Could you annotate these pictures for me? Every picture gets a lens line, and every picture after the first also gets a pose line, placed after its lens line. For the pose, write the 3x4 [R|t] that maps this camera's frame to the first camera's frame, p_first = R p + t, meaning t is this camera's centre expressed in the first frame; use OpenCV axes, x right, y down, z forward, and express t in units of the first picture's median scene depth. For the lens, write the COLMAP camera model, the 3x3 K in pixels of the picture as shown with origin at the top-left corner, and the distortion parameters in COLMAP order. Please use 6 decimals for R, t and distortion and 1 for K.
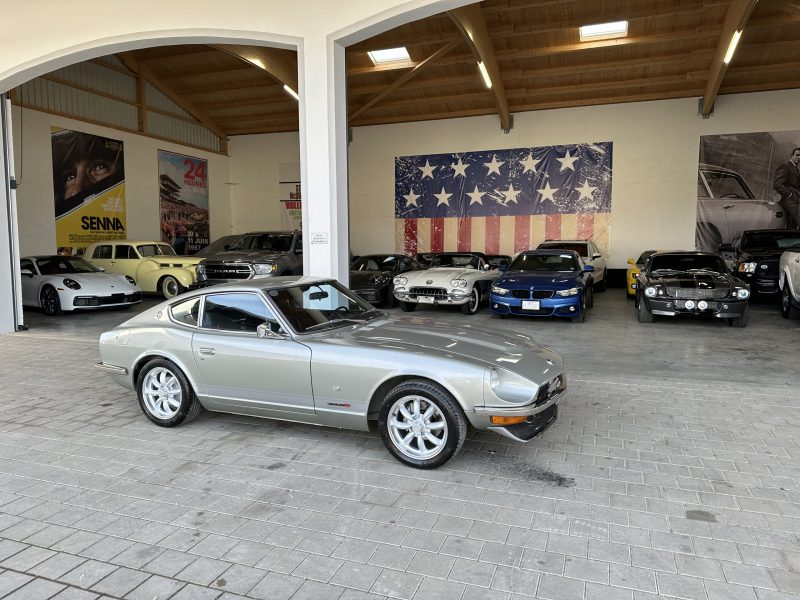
lens RADIAL K [[555.4, 0, 399.7], [0, 555.4, 297.5], [0, 0, 1]] dist [0.103580, -0.159426]
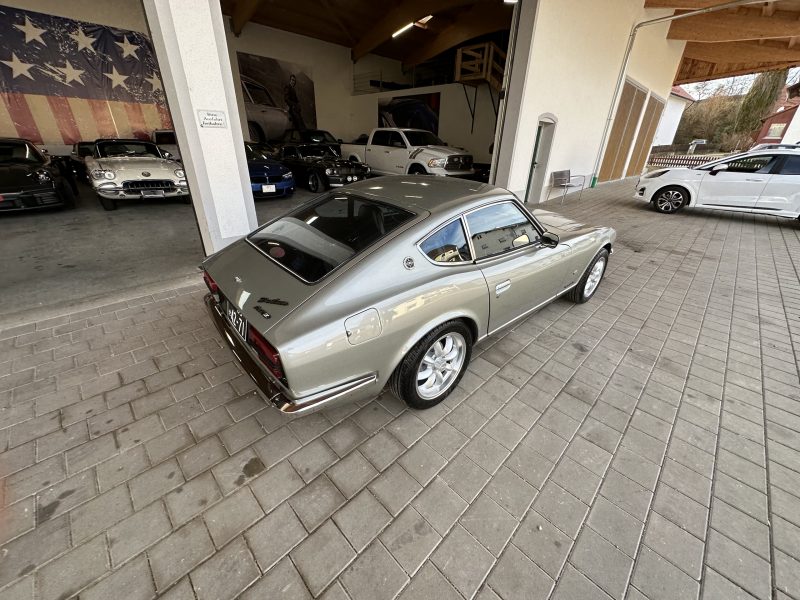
lens RADIAL K [[317.4, 0, 401.8], [0, 317.4, 300.3], [0, 0, 1]] dist [-0.004298, 0.000908]
pose [[0.421628, -0.389531, 0.818838, -0.218353], [0.053025, 0.912074, 0.406582, -0.020912], [-0.905217, -0.128007, 0.405211, 0.265255]]
